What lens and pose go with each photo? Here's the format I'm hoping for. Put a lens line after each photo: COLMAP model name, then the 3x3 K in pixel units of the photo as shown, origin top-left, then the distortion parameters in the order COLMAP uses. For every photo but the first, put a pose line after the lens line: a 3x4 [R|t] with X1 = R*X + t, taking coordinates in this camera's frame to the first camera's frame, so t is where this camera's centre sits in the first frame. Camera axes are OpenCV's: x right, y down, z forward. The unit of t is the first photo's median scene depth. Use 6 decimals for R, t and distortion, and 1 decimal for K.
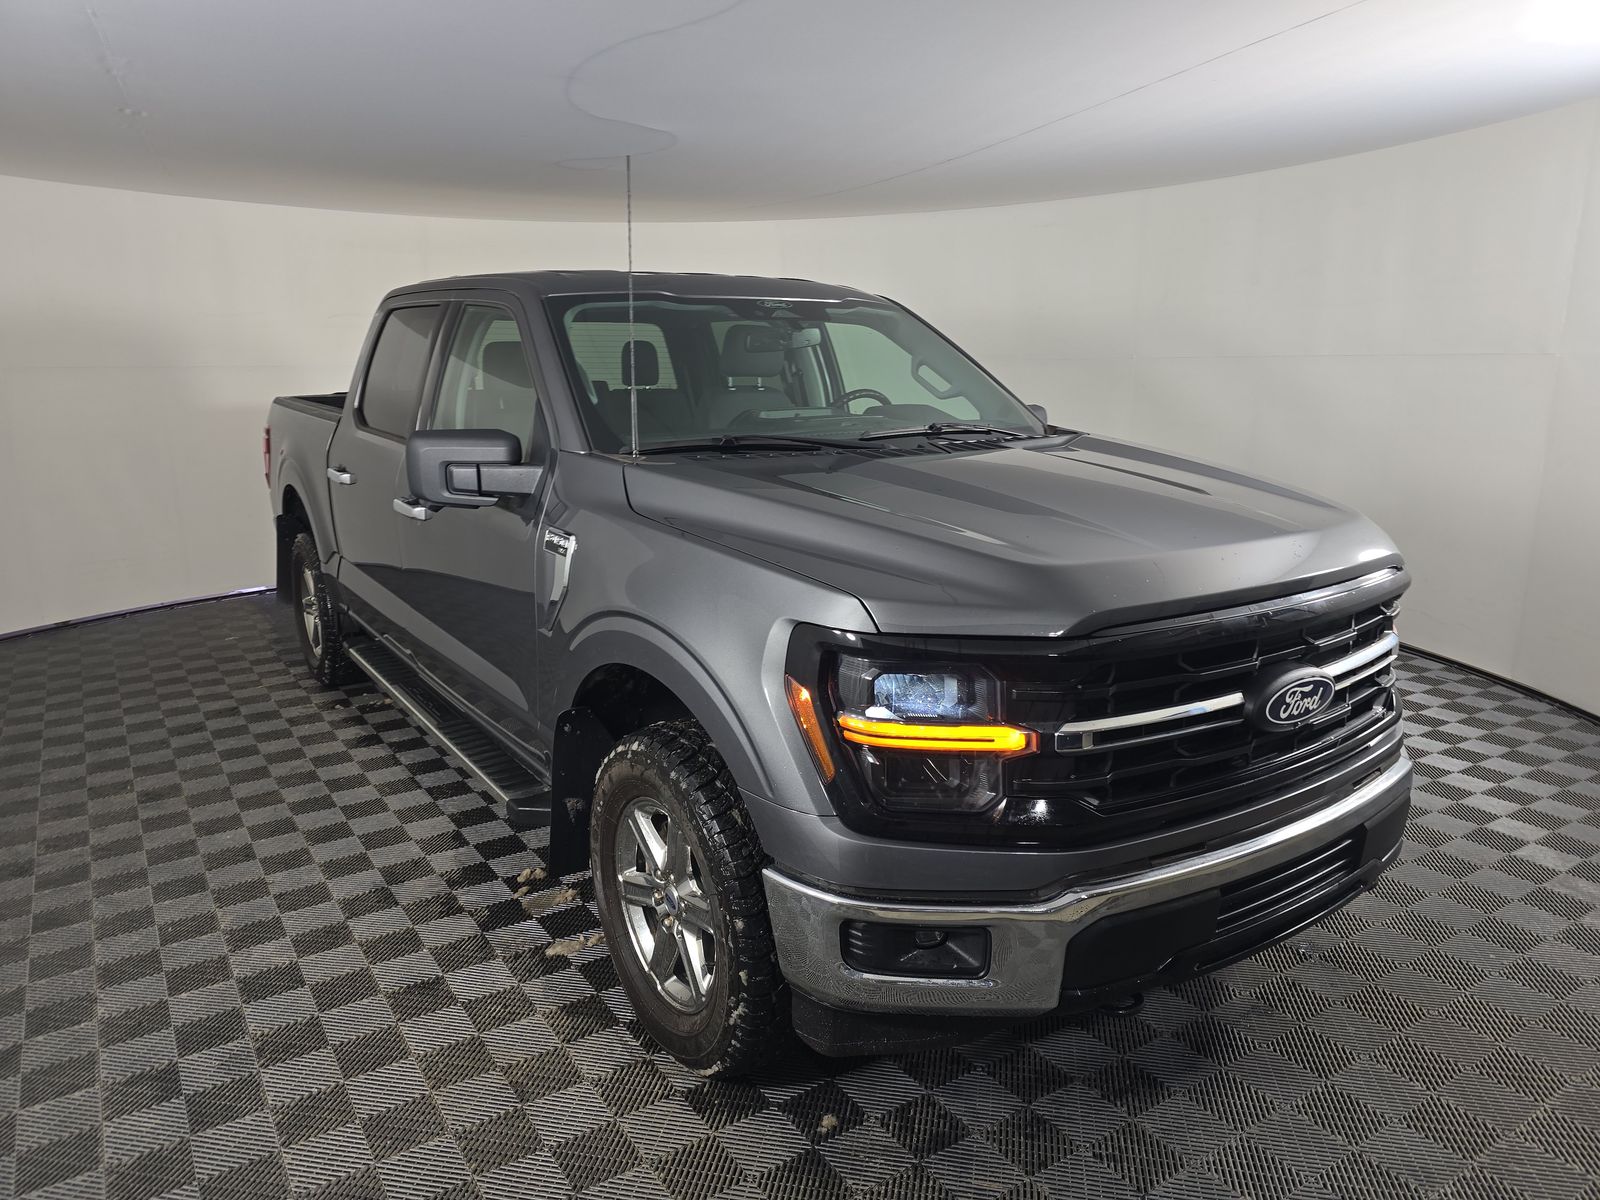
lens RADIAL K [[1095.4, 0, 800.0], [0, 1095.4, 600.0], [0, 0, 1]] dist [0.046447, -0.041412]
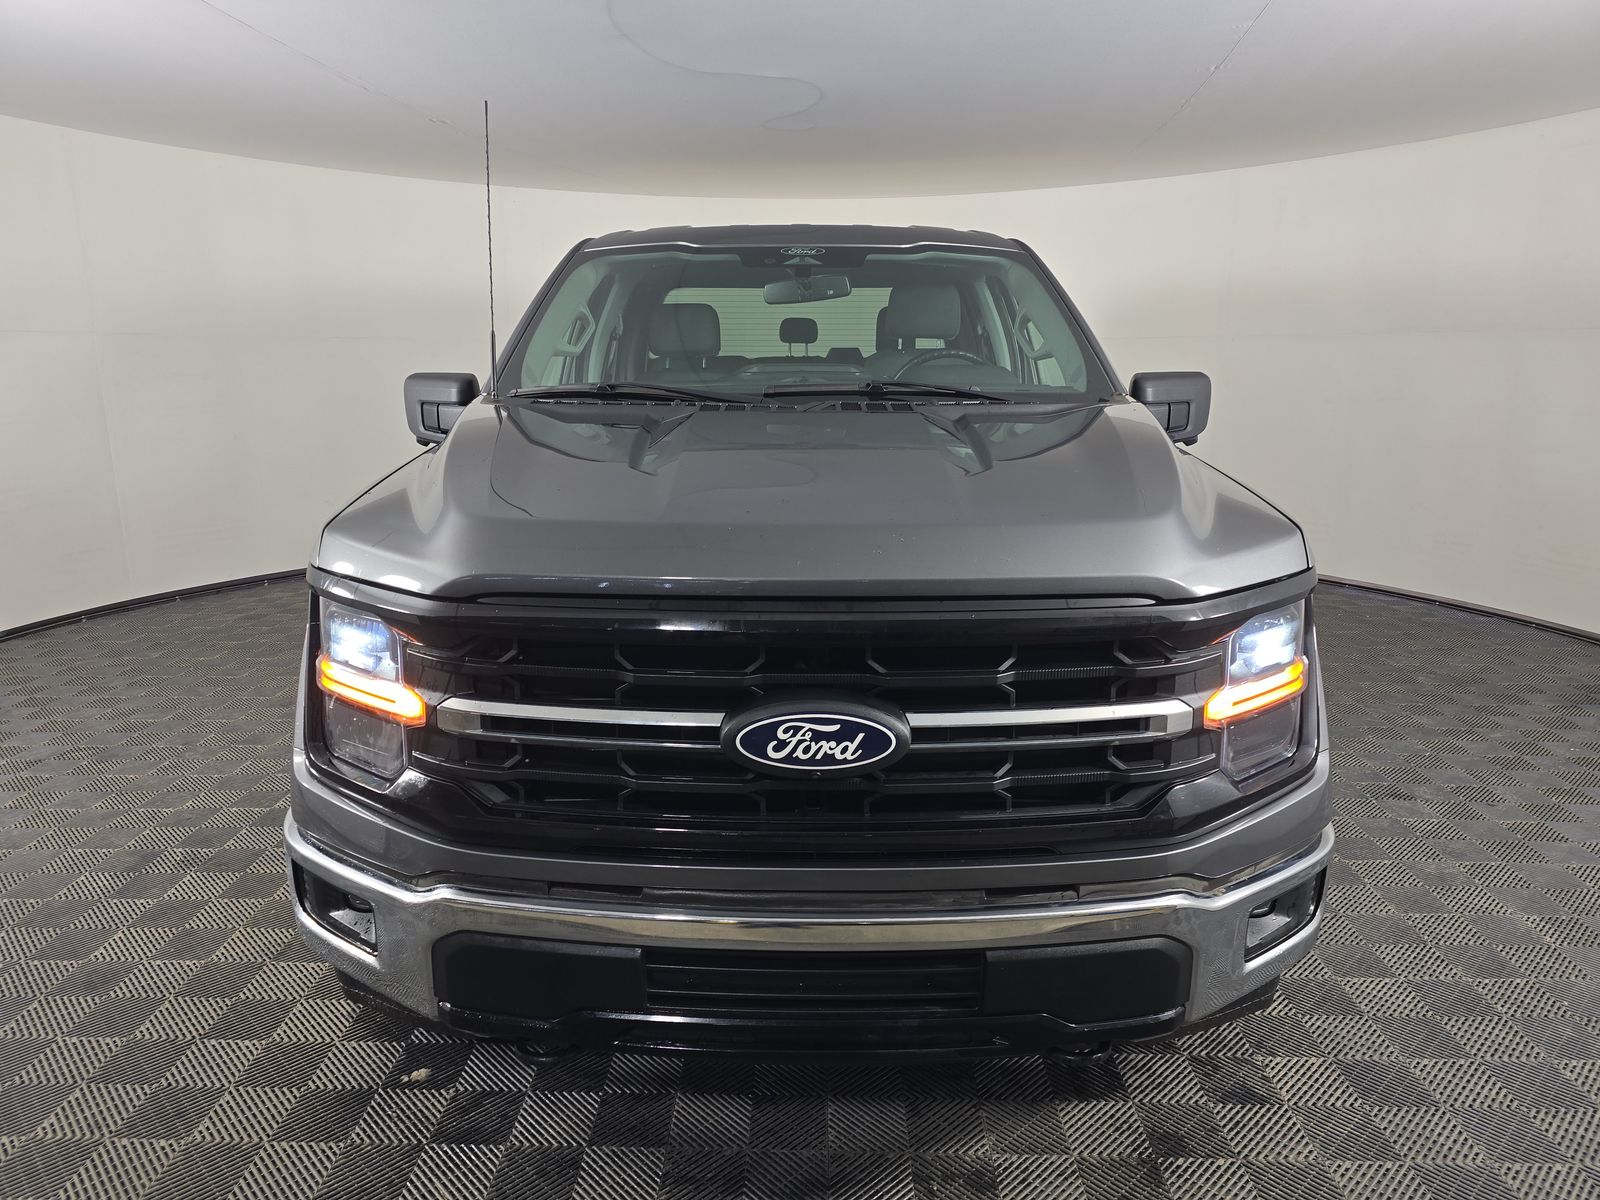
lens RADIAL K [[1095.4, 0, 800.0], [0, 1095.4, 600.0], [0, 0, 1]] dist [0.046447, -0.041412]
pose [[0.814264, 0.133782, -0.564869, 0.838827], [-0.130725, 0.990346, 0.046110, -0.034553], [0.565584, 0.036296, 0.823892, 0.387776]]
